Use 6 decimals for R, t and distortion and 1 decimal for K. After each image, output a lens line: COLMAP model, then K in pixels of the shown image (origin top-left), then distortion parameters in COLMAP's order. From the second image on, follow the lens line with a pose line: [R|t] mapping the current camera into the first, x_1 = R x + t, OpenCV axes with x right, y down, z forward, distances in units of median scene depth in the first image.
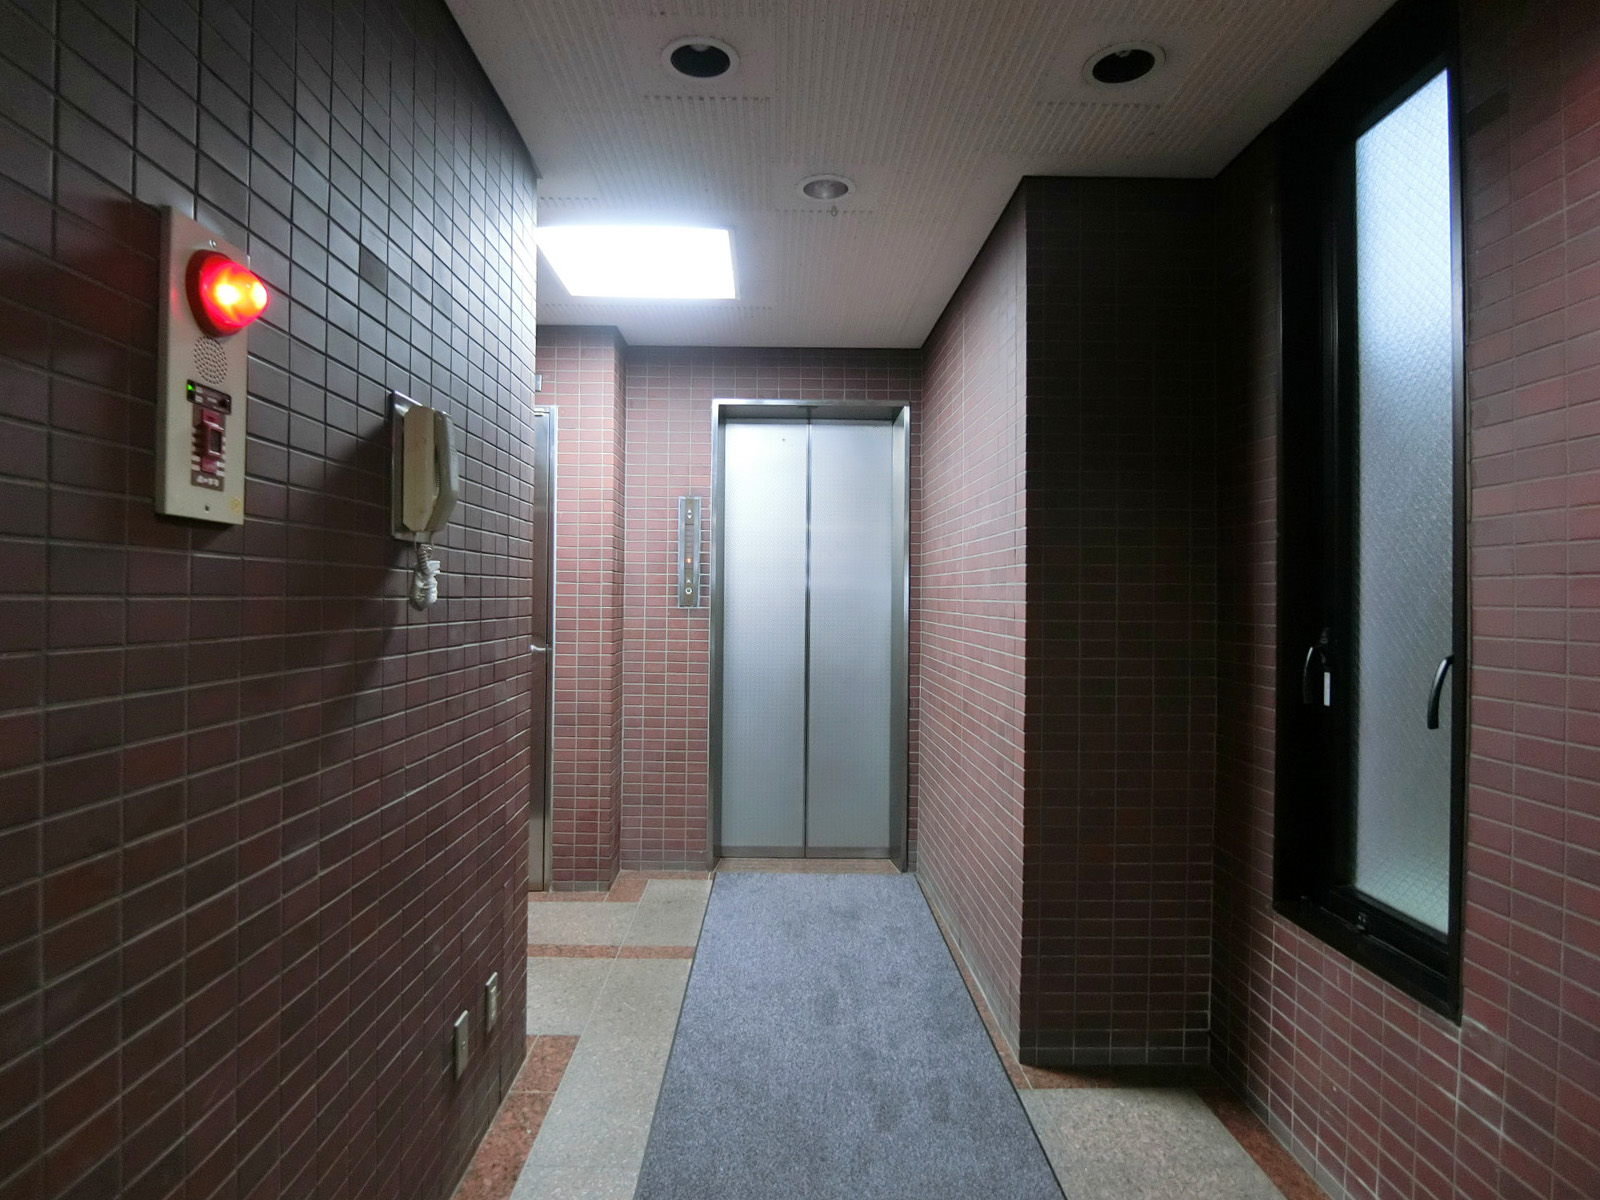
lens RADIAL K [[882.7, 0, 766.7], [0, 882.7, 608.2], [0, 0, 1]] dist [0.002871, 0.000480]
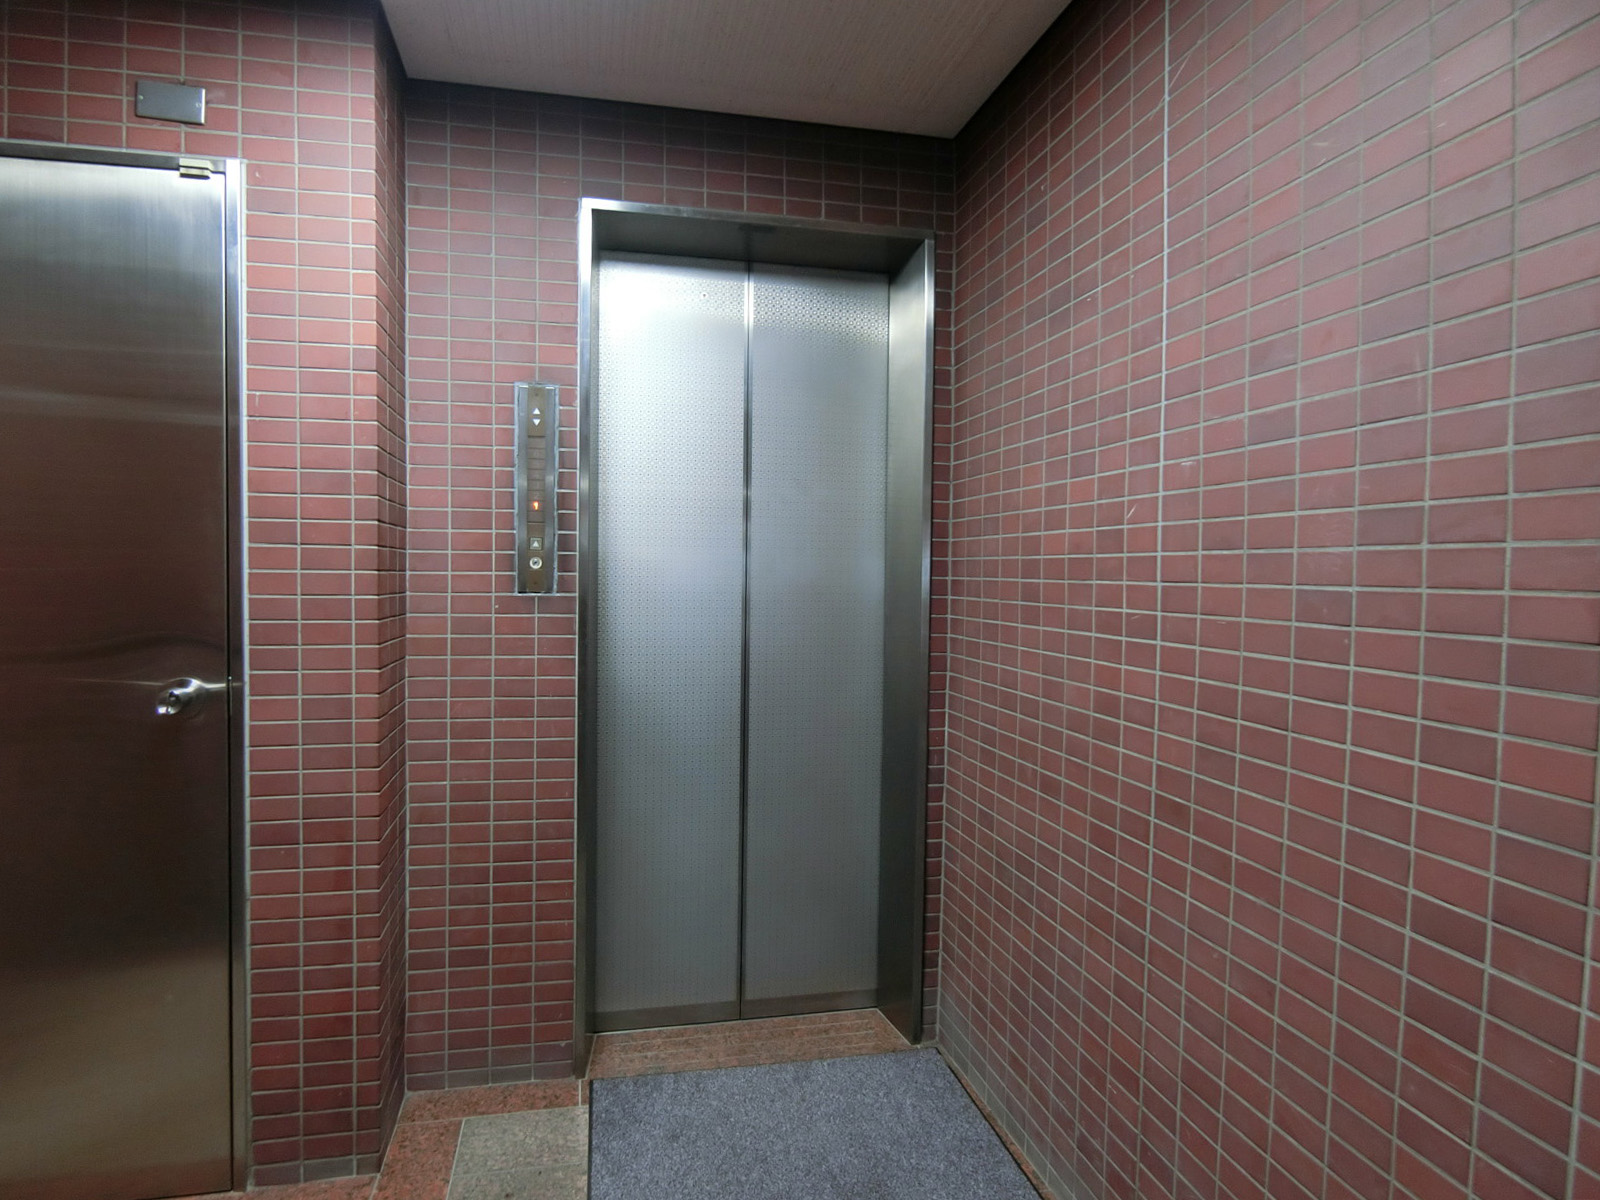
lens RADIAL K [[882.7, 0, 766.7], [0, 882.7, 608.2], [0, 0, 1]] dist [0.002871, 0.000480]
pose [[0.978368, -0.005714, 0.206795, -0.062912], [-0.001349, 0.999421, 0.033996, -0.010695], [-0.206870, -0.033540, 0.977793, 0.454168]]
